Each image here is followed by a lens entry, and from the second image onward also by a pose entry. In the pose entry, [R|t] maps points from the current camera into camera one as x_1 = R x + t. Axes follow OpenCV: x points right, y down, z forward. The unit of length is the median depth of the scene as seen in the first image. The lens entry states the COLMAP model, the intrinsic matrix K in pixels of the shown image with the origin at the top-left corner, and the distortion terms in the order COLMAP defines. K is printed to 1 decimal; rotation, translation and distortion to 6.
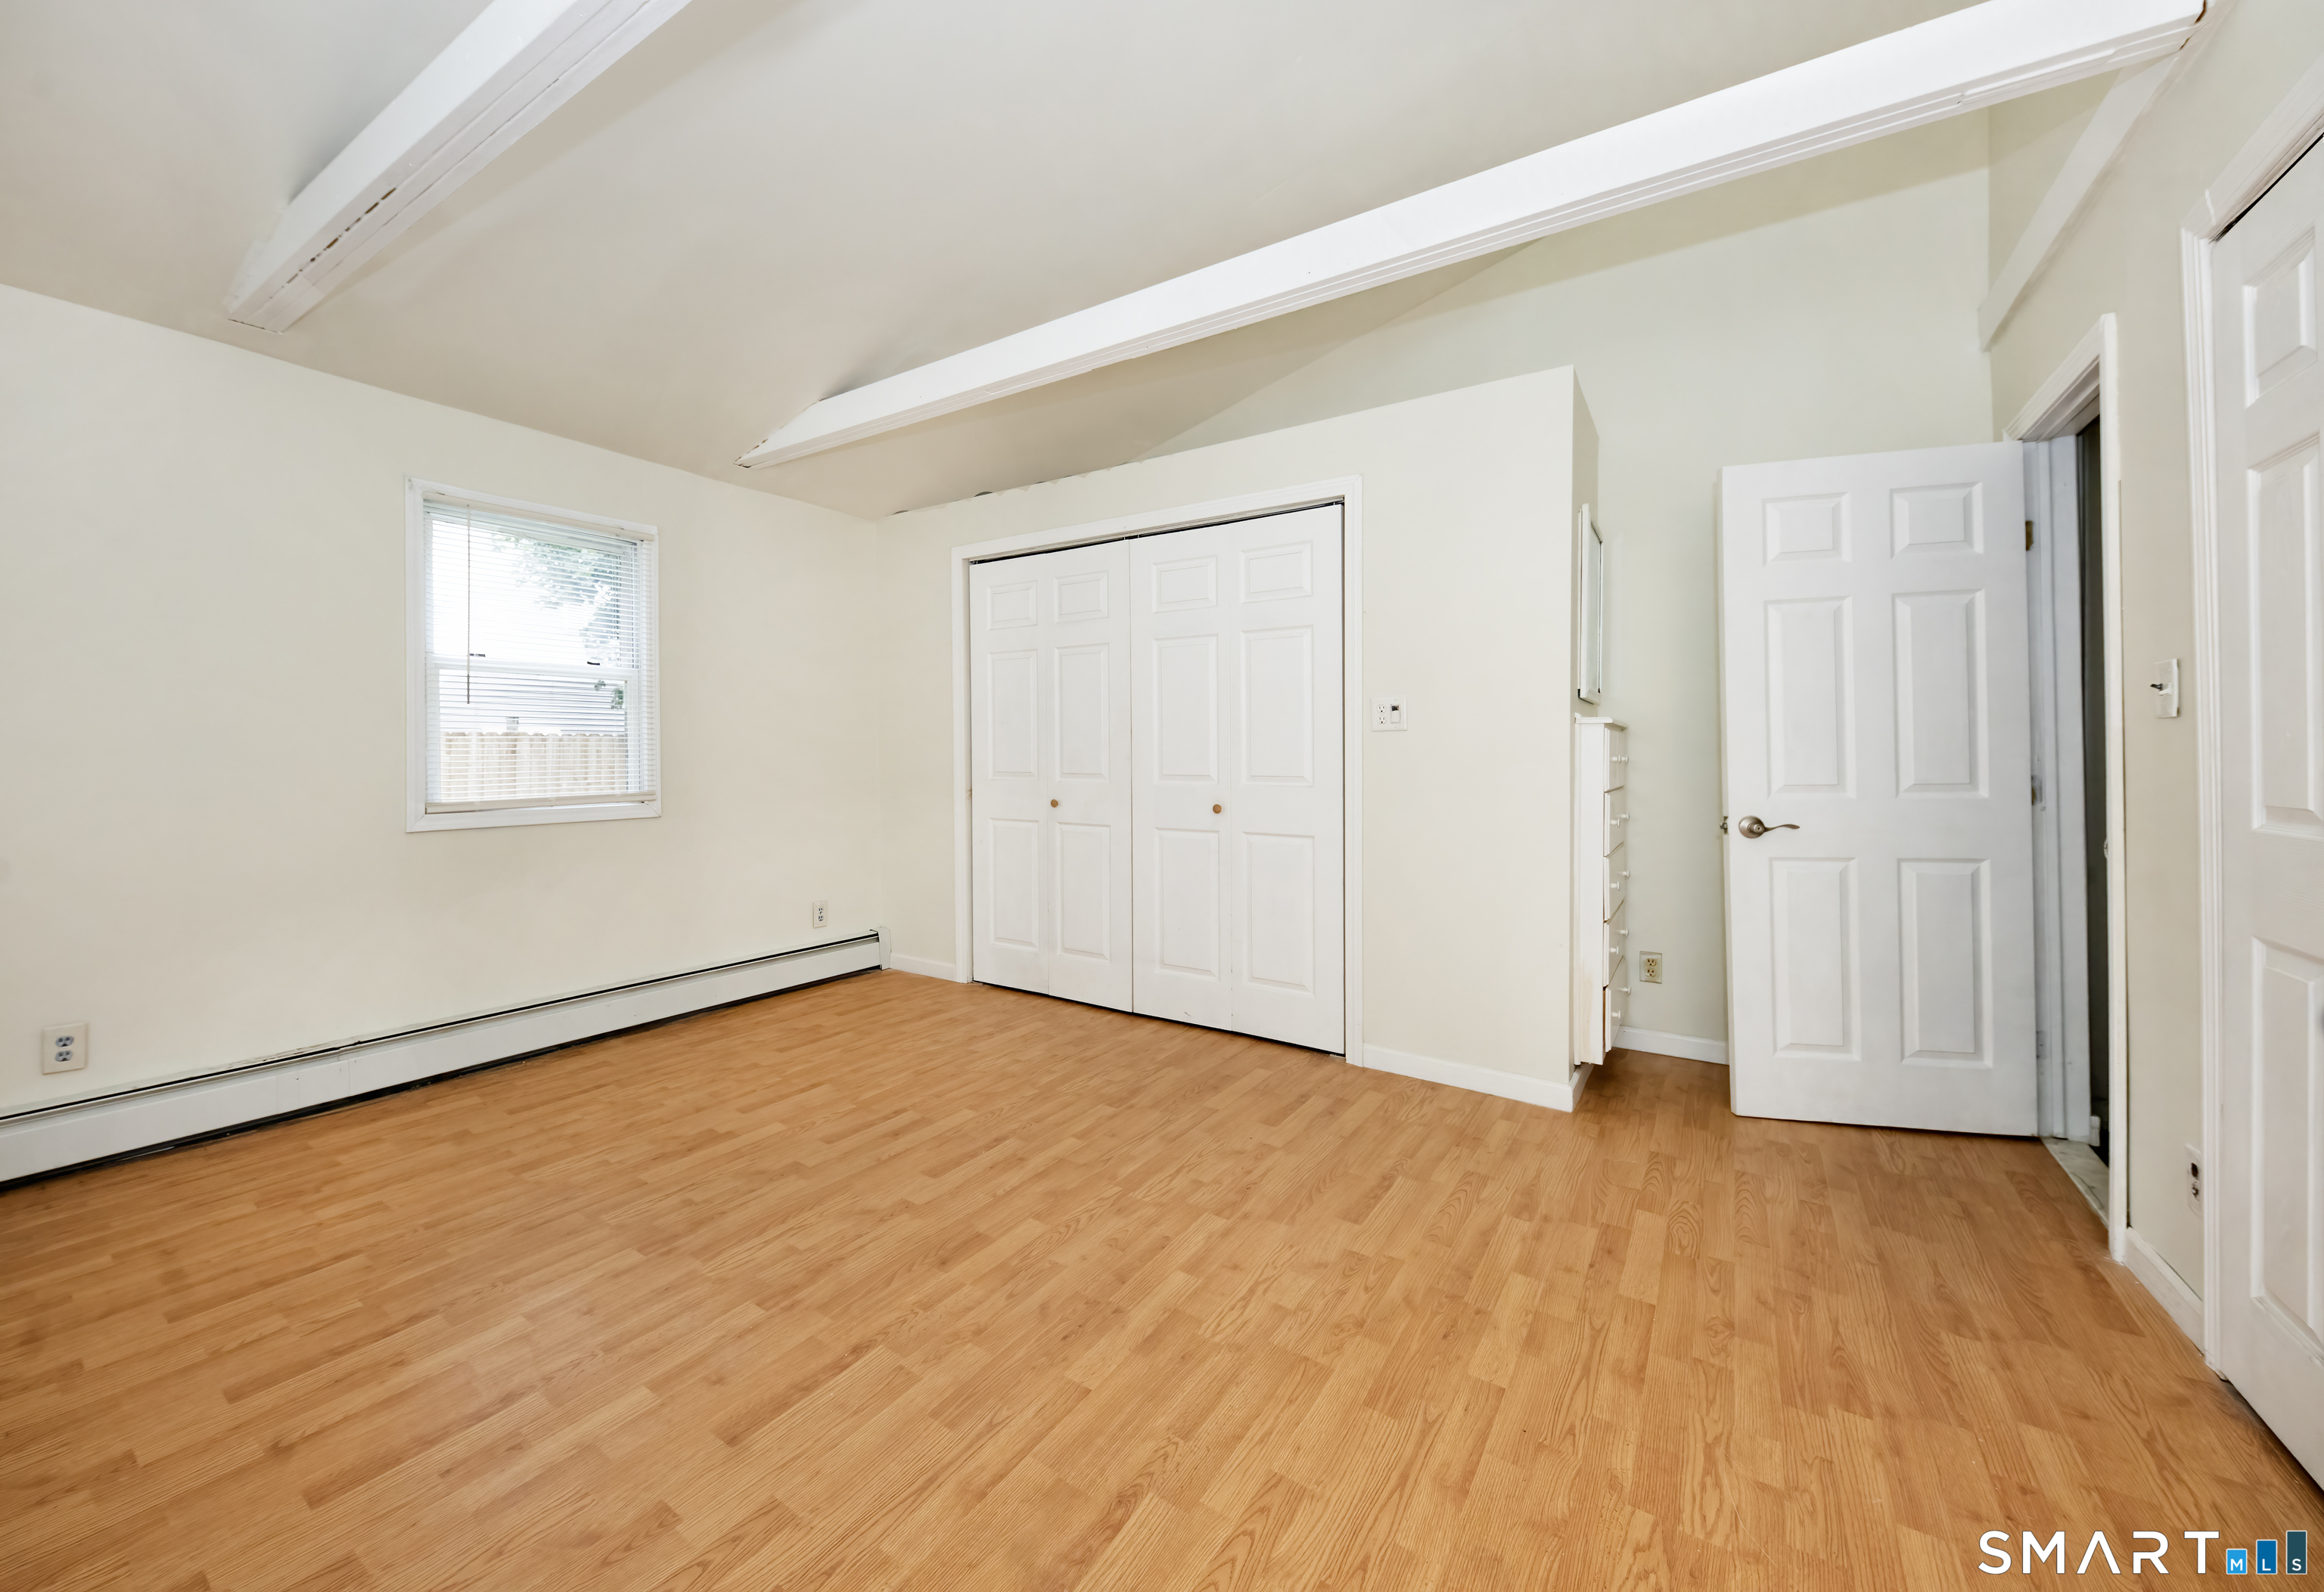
lens RADIAL K [[915.3, 0, 1069.9], [0, 915.3, 757.9], [0, 0, 1]] dist [-0.002525, -0.001378]
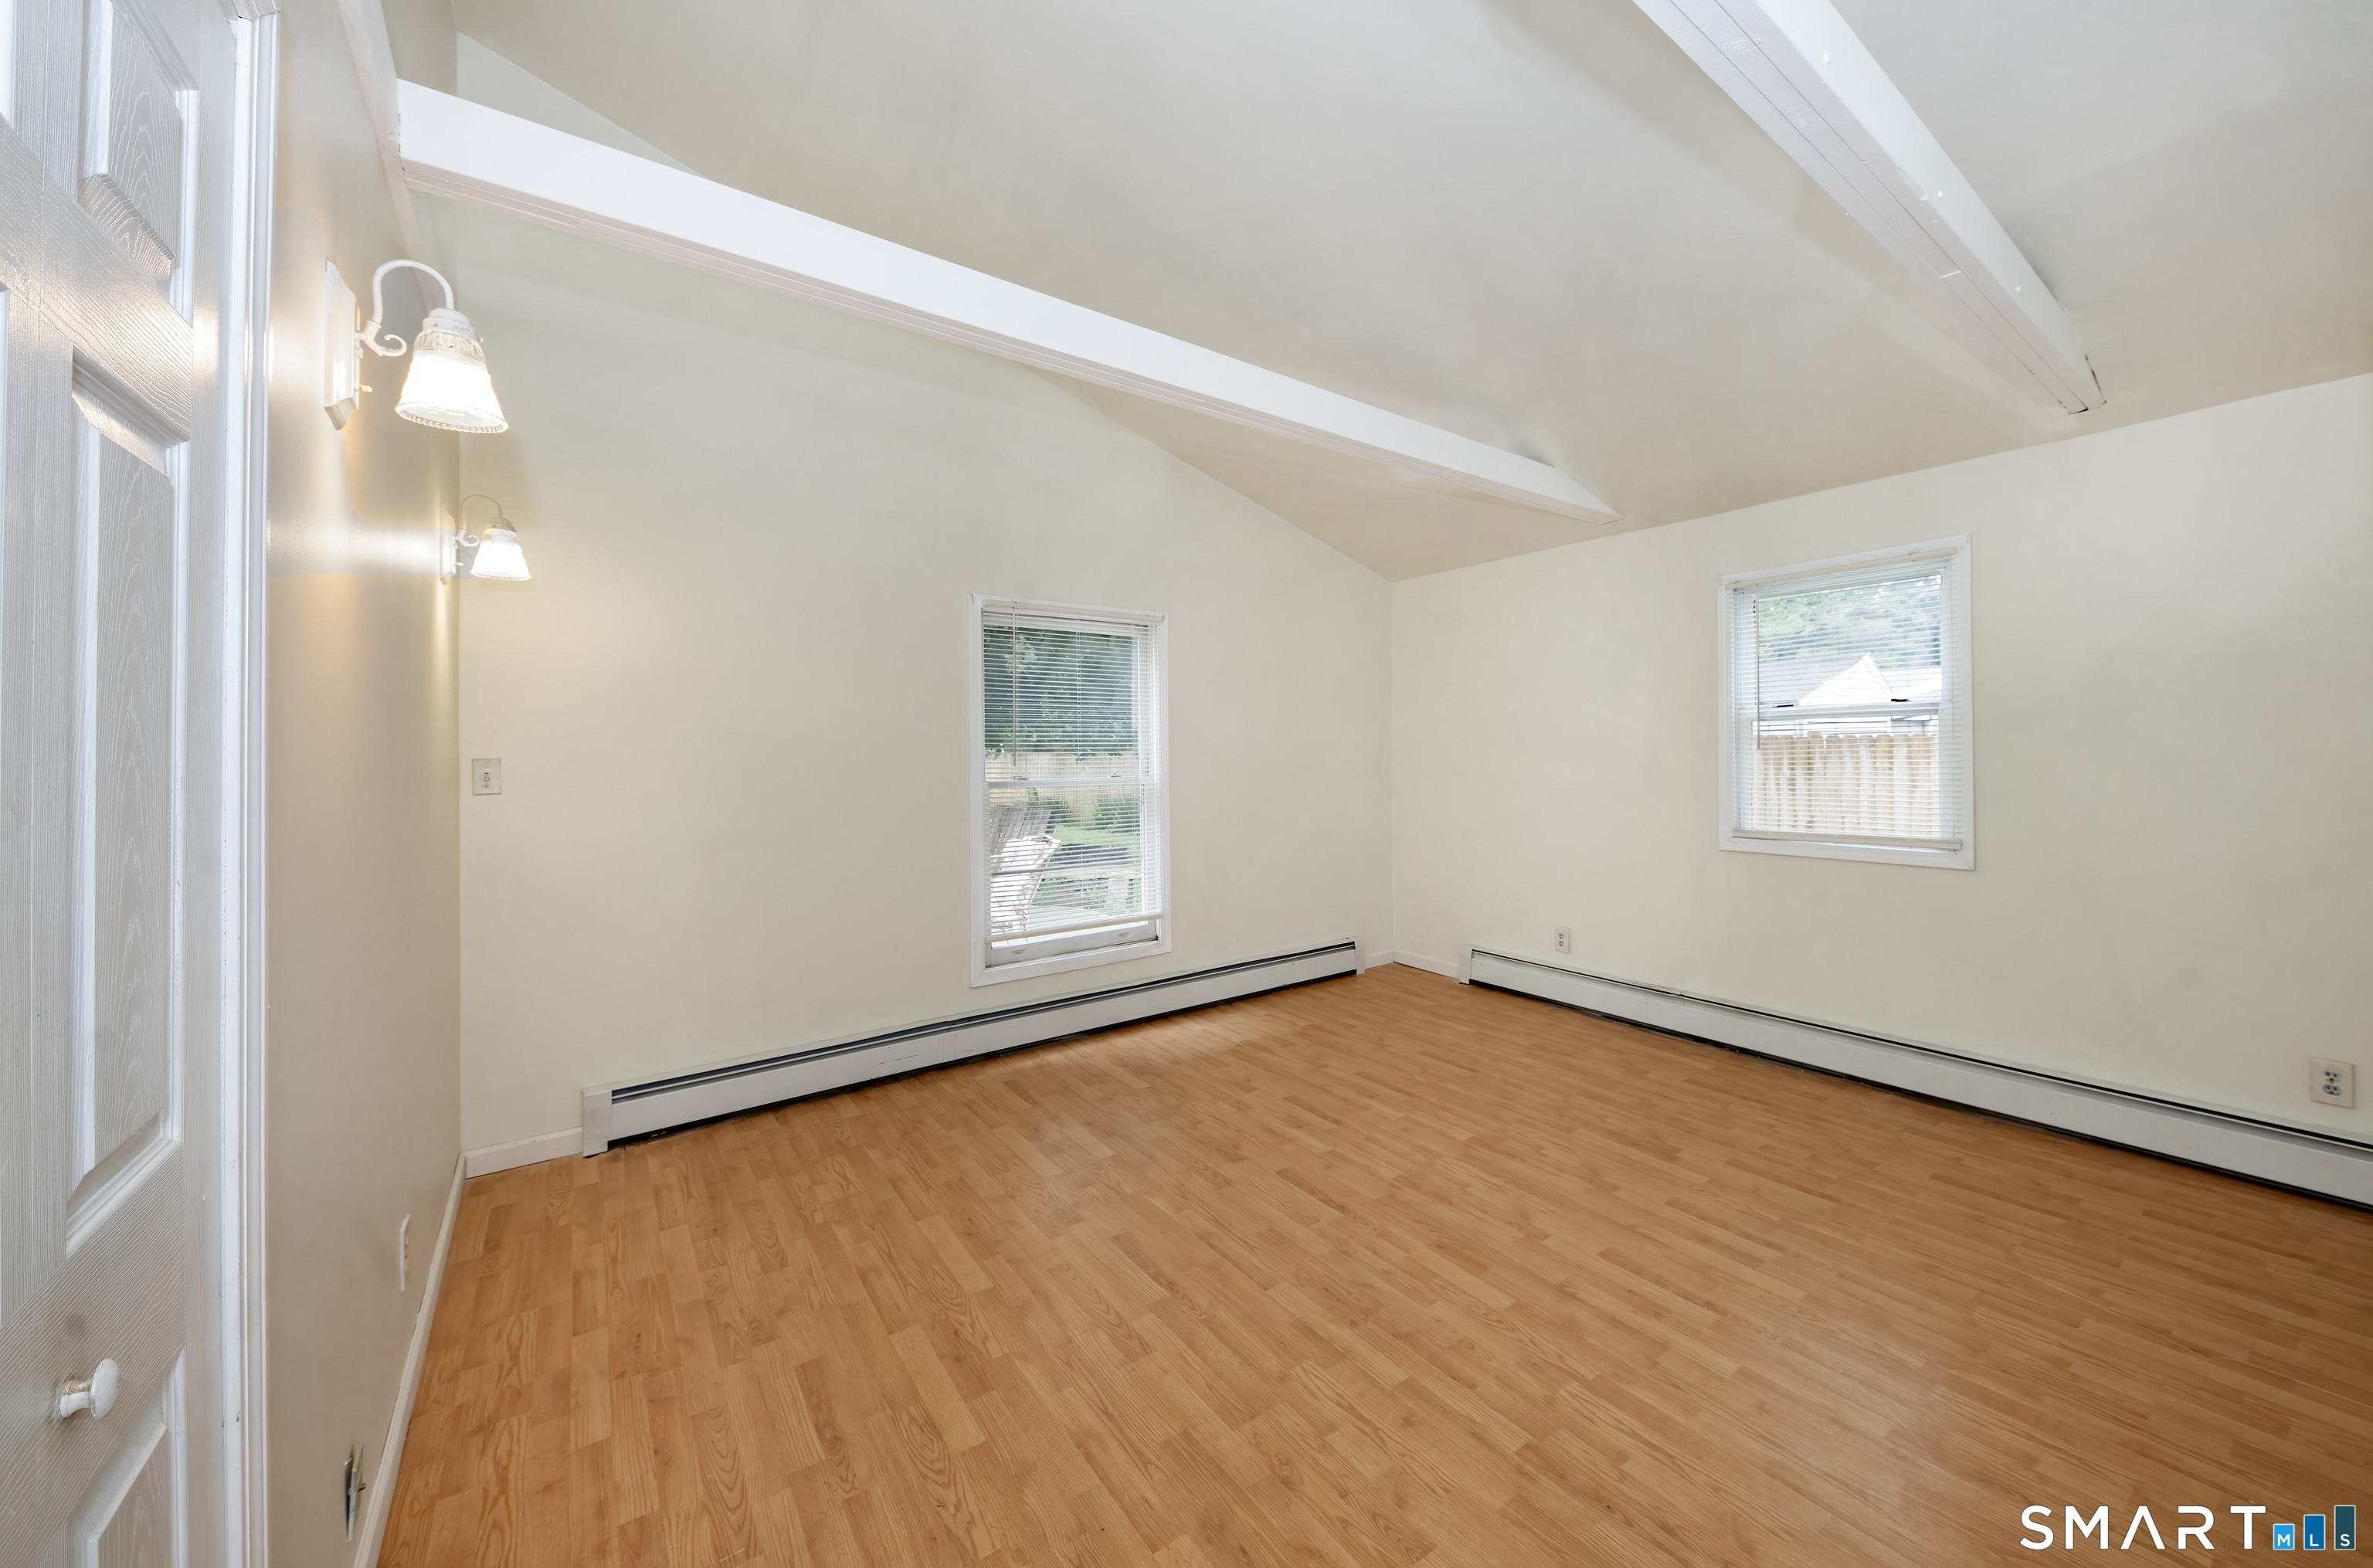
lens RADIAL K [[860.9, 0, 1190.8], [0, 860.9, 750.9], [0, 0, 1]] dist [0.001167, -0.000146]
pose [[-0.335412, 0.006075, -0.942052, 1.017899], [0.008783, 0.999956, 0.003321, -0.103954], [0.942031, -0.007161, -0.335450, 1.057917]]
